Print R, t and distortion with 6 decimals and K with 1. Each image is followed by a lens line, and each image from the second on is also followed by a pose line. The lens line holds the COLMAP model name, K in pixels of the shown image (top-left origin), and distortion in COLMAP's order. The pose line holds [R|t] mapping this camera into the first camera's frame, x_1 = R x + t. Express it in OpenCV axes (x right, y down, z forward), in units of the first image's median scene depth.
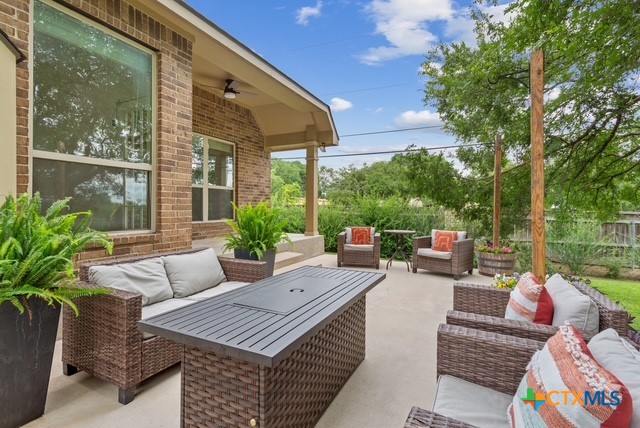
lens RADIAL K [[318.1, 0, 302.7], [0, 318.1, 210.4], [0, 0, 1]] dist [0.000307, -0.000057]
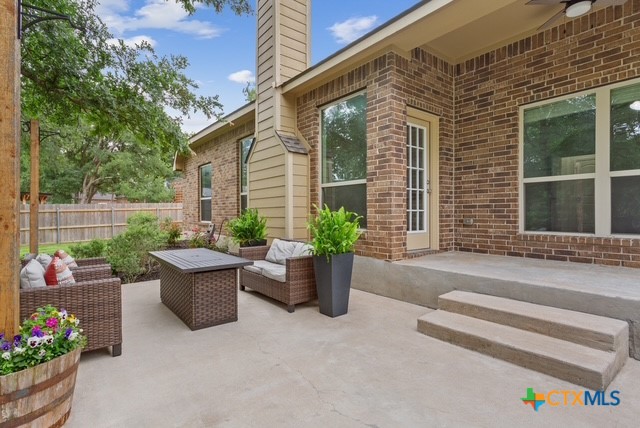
lens RADIAL K [[318.1, 0, 302.7], [0, 318.1, 210.4], [0, 0, 1]] dist [0.000307, -0.000057]
pose [[-0.425939, -0.002630, -0.904748, 0.746429], [-0.004404, 0.999990, -0.000833, -0.012000], [0.904741, 0.003630, -0.425947, 1.250076]]
